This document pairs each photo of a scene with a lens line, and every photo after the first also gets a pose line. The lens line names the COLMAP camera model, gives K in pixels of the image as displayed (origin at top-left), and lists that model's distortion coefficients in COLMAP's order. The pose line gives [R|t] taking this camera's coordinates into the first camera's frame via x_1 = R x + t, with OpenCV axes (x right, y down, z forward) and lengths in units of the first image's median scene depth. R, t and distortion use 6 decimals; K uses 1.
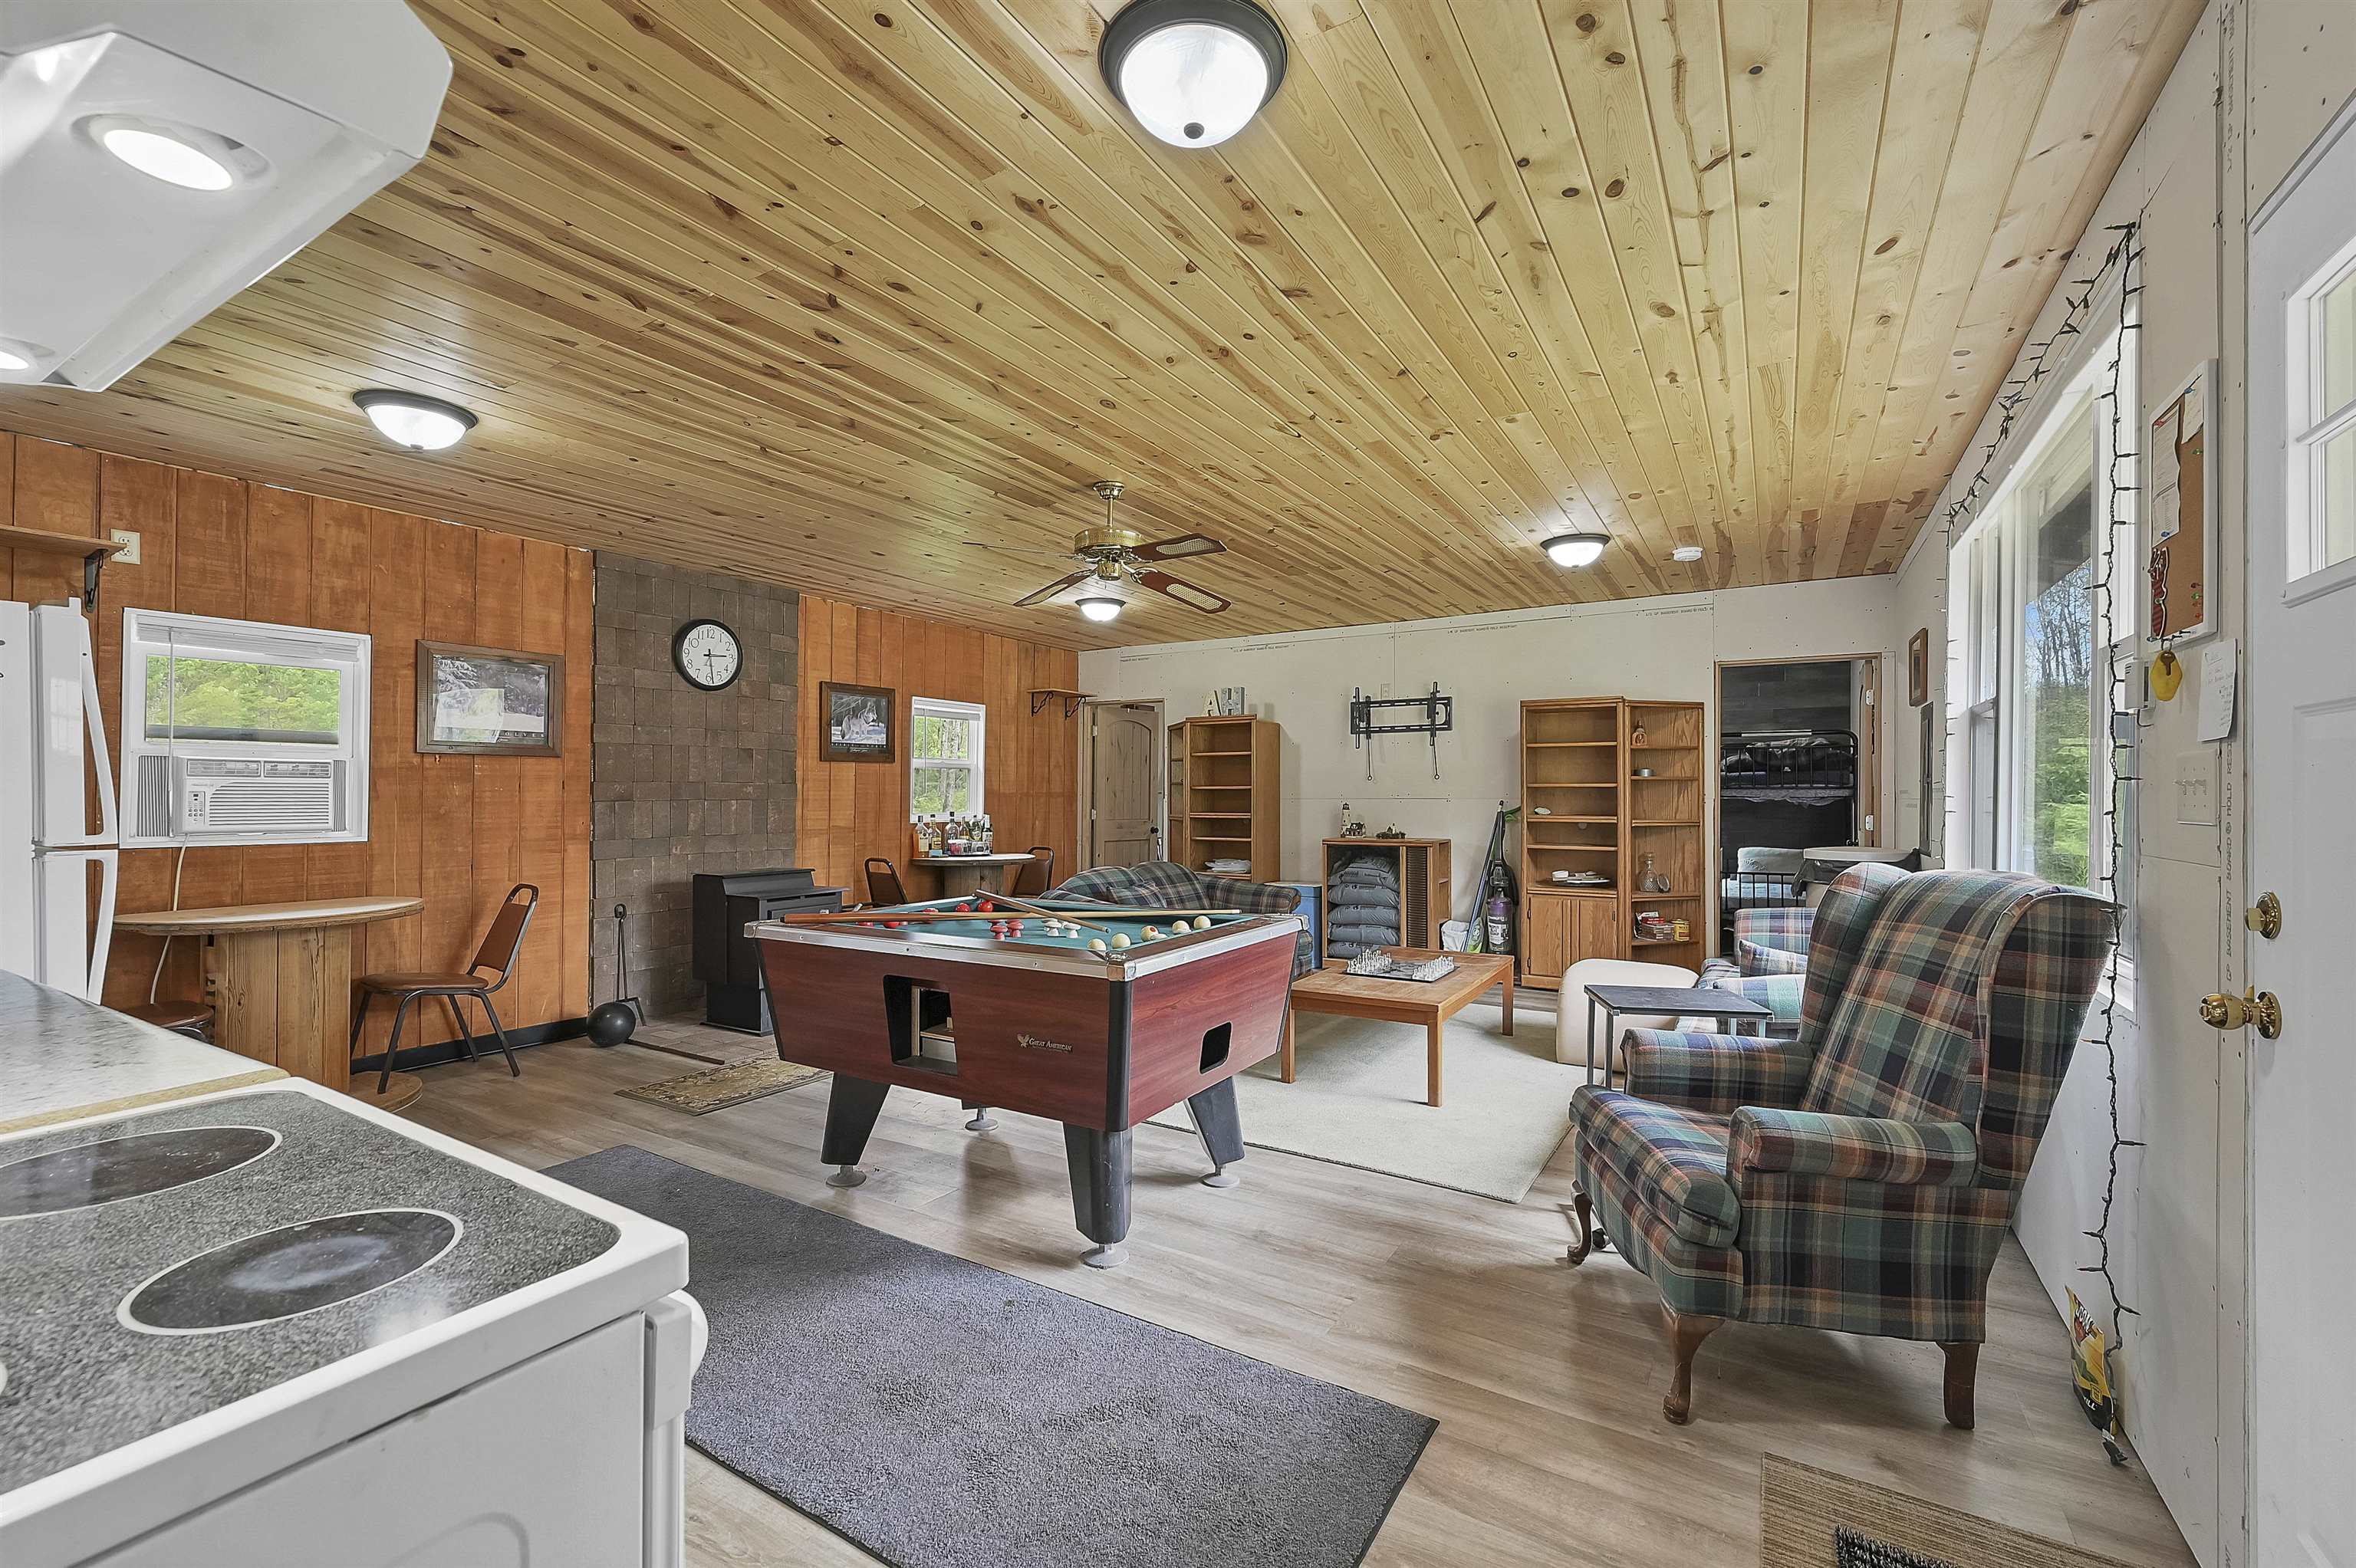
lens RADIAL K [[981.4, 0, 1197.5], [0, 981.4, 780.0], [0, 0, 1]] dist [-0.004219, -0.000786]
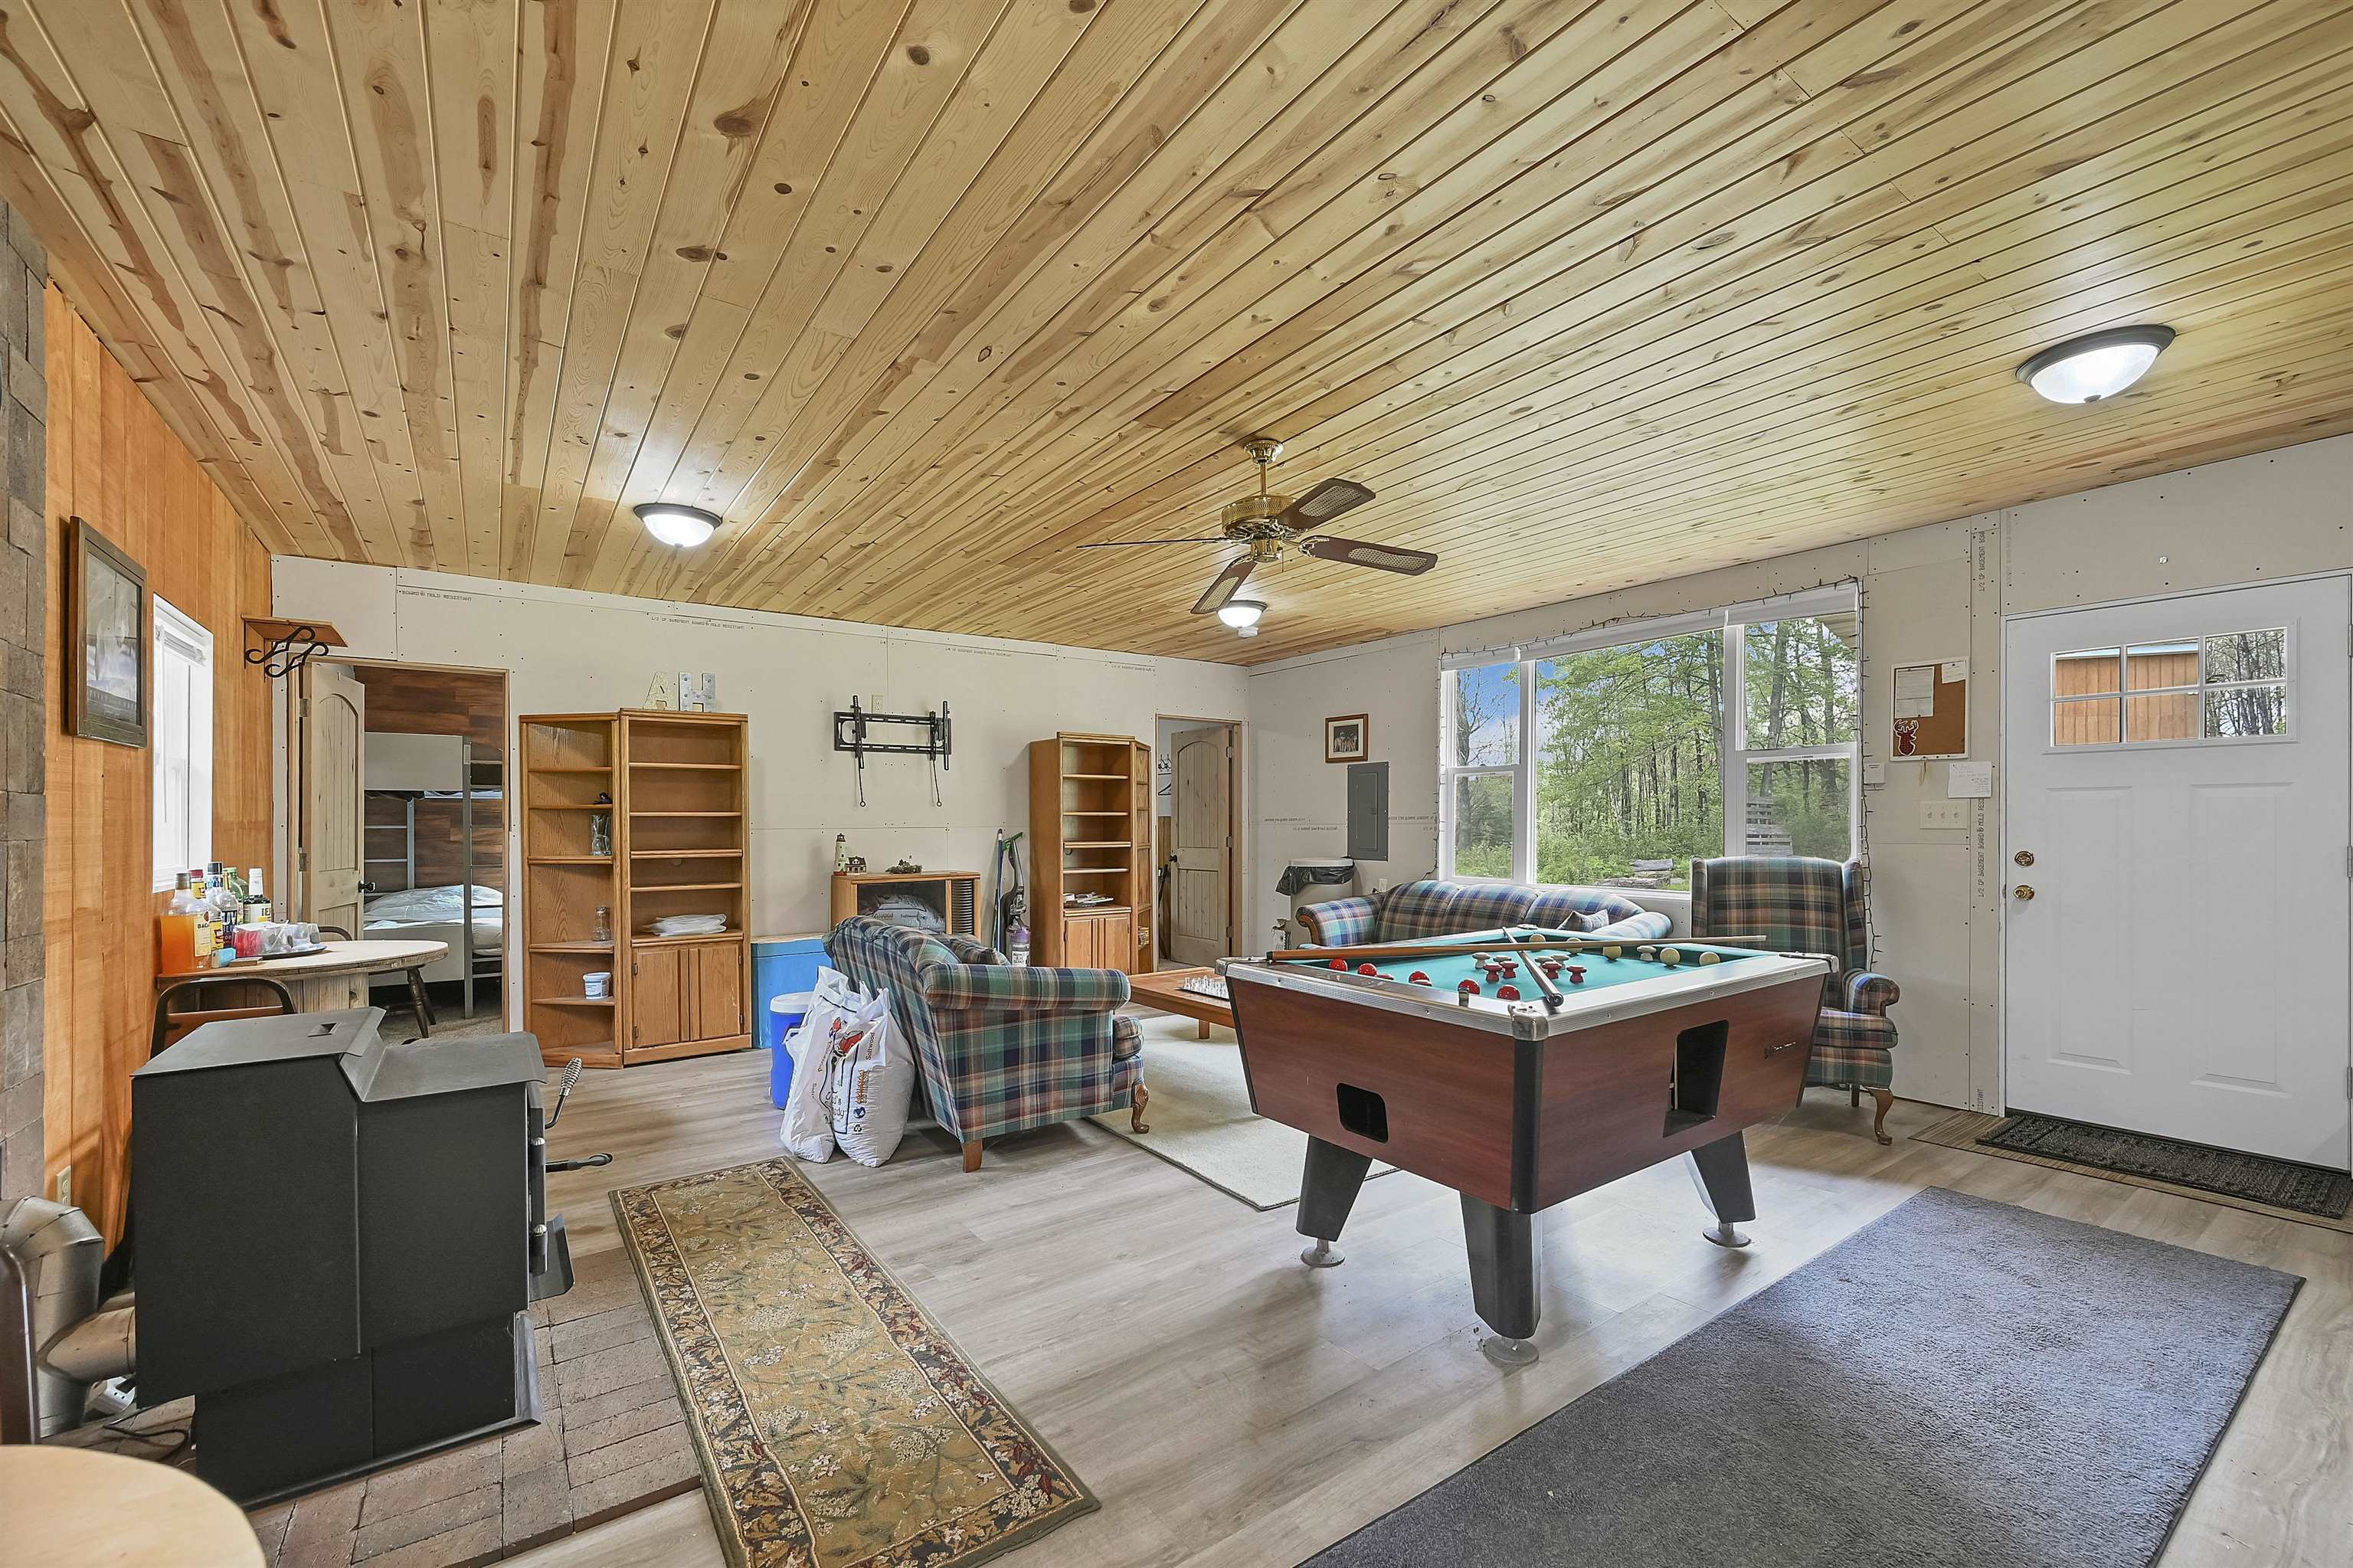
lens RADIAL K [[962.4, 0, 1187.6], [0, 962.4, 827.3], [0, 0, 1]] dist [0.000085, -0.000137]
pose [[0.395531, -0.006277, 0.918431, -0.741910], [-0.008332, 0.999911, 0.010421, 0.011382], [-0.918415, -0.011774, 0.395444, 0.634548]]
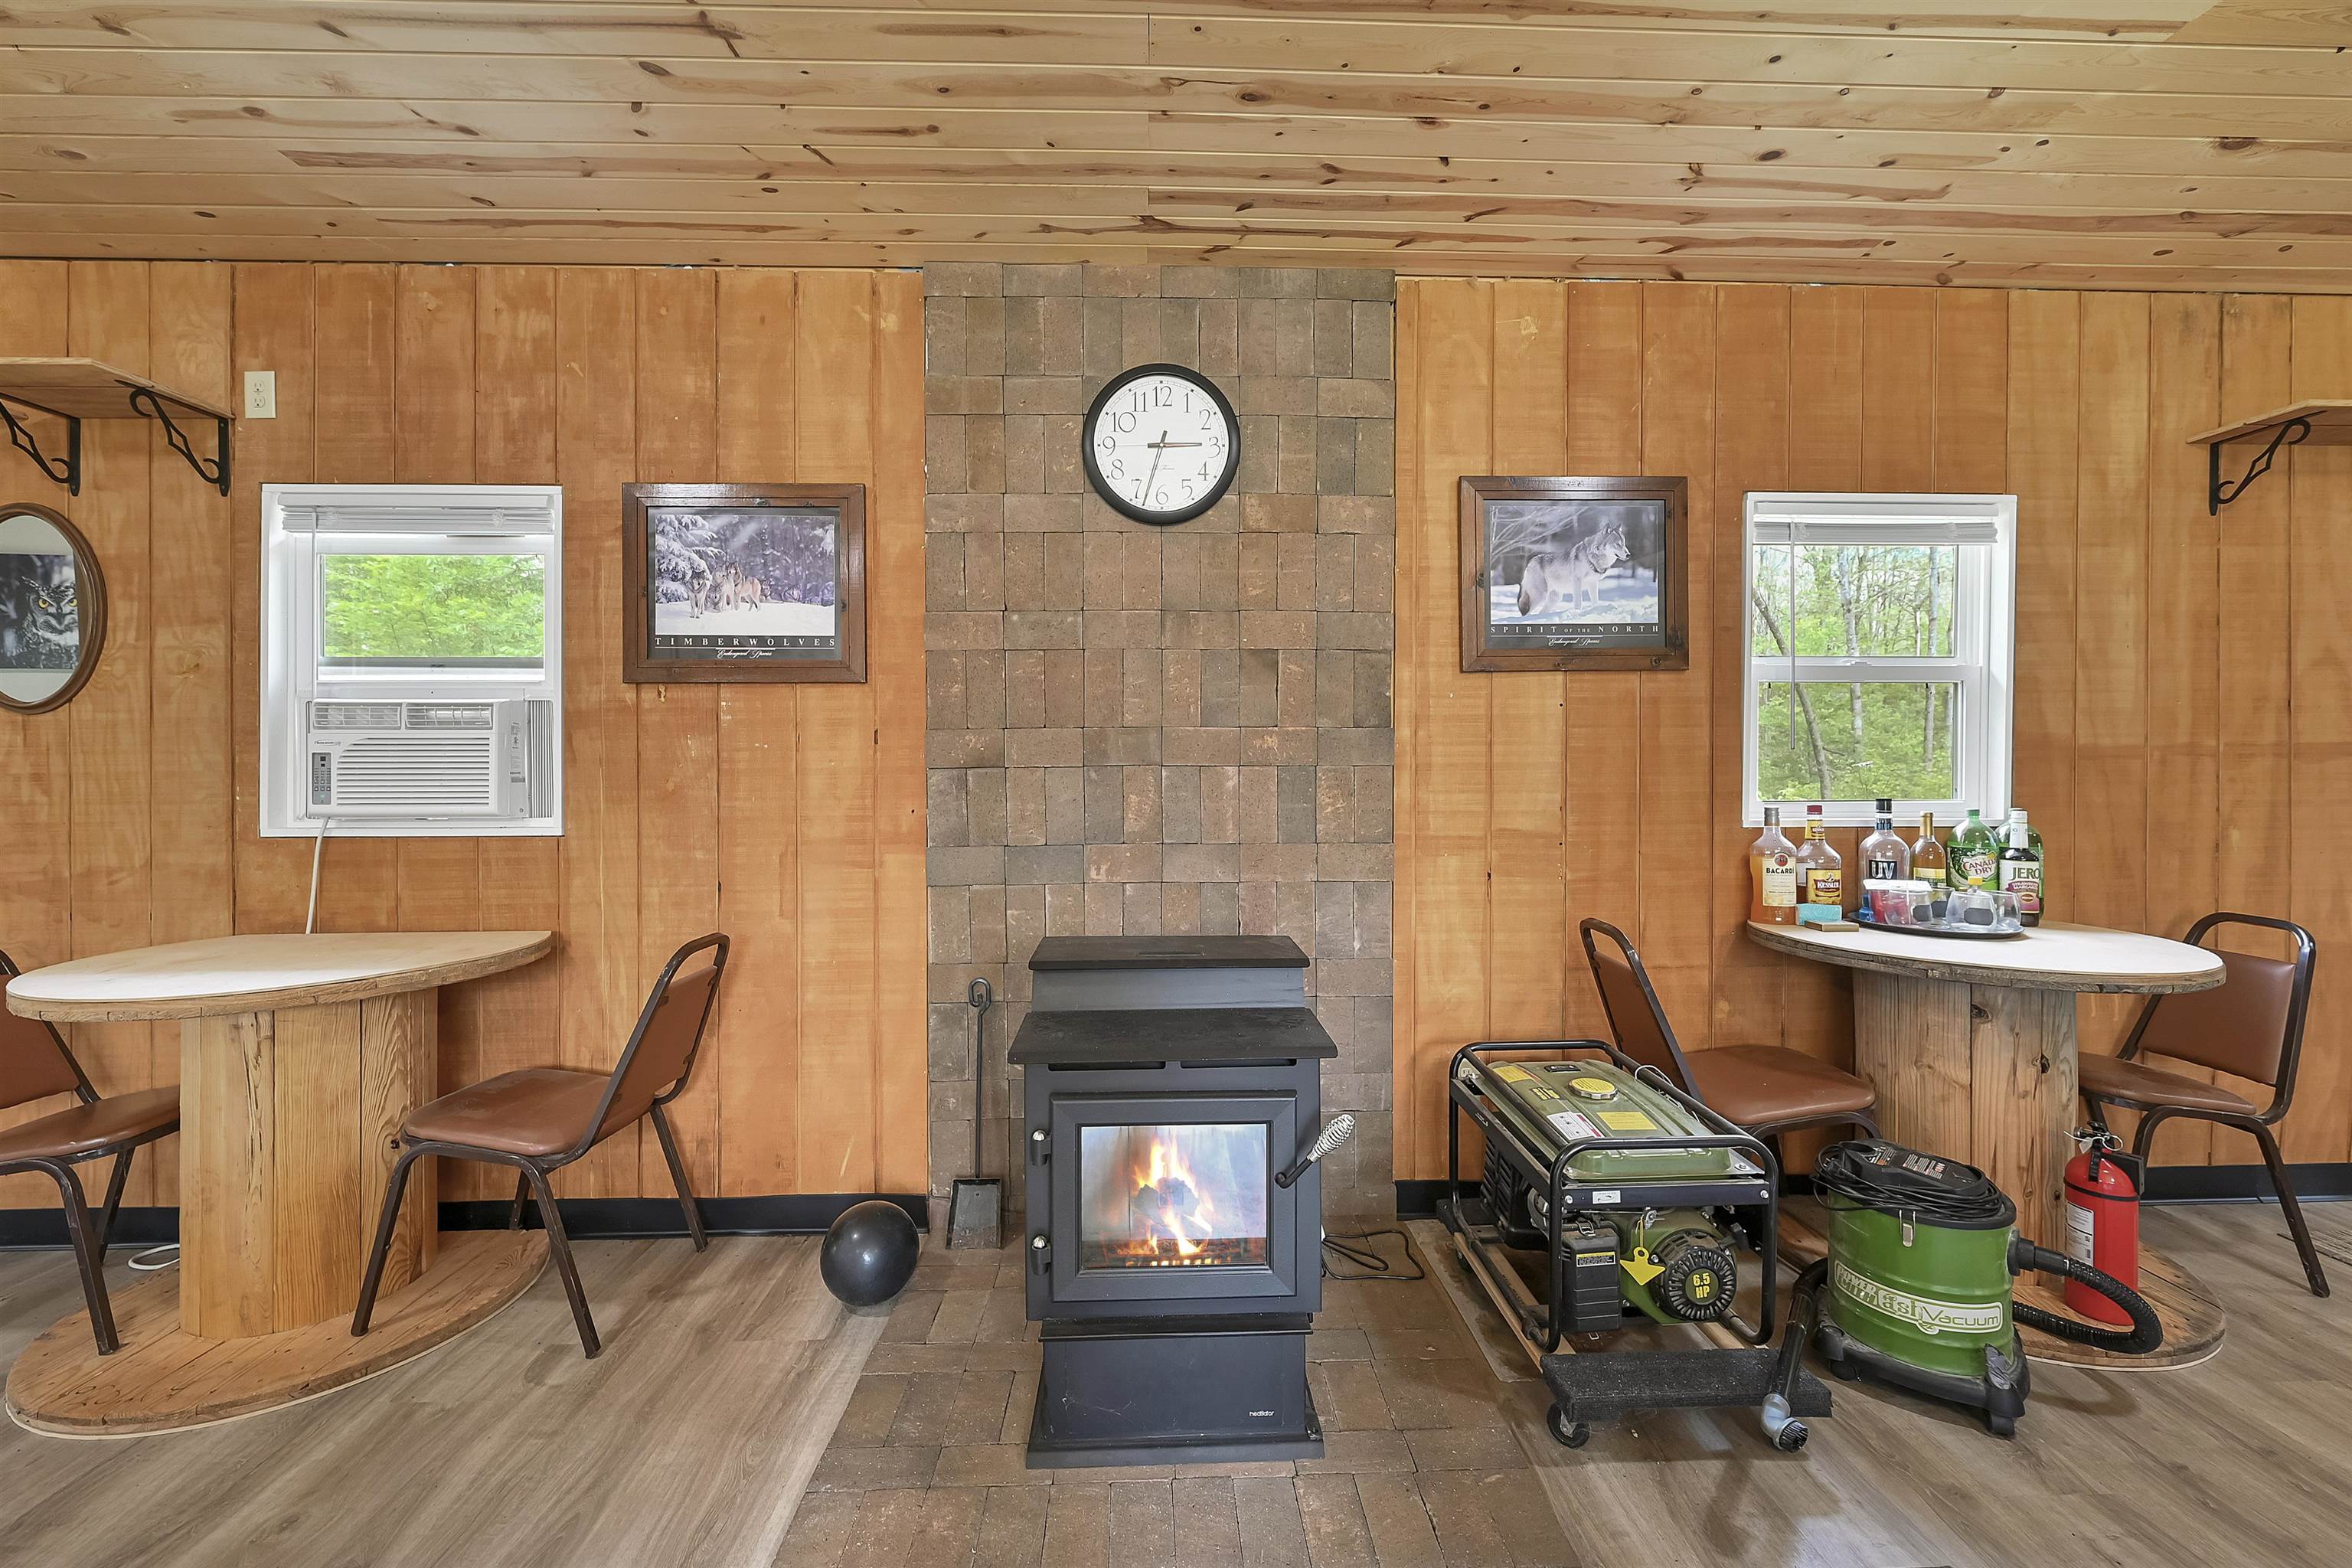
lens RADIAL K [[952.6, 0, 1178.0], [0, 952.6, 762.5], [0, 0, 1]] dist [-0.000633, -0.000219]
pose [[0.539990, -0.001676, -0.841670, -0.150151], [0.016463, 0.999828, 0.008571, 0.018046], [0.841510, -0.018484, 0.539924, 0.919585]]
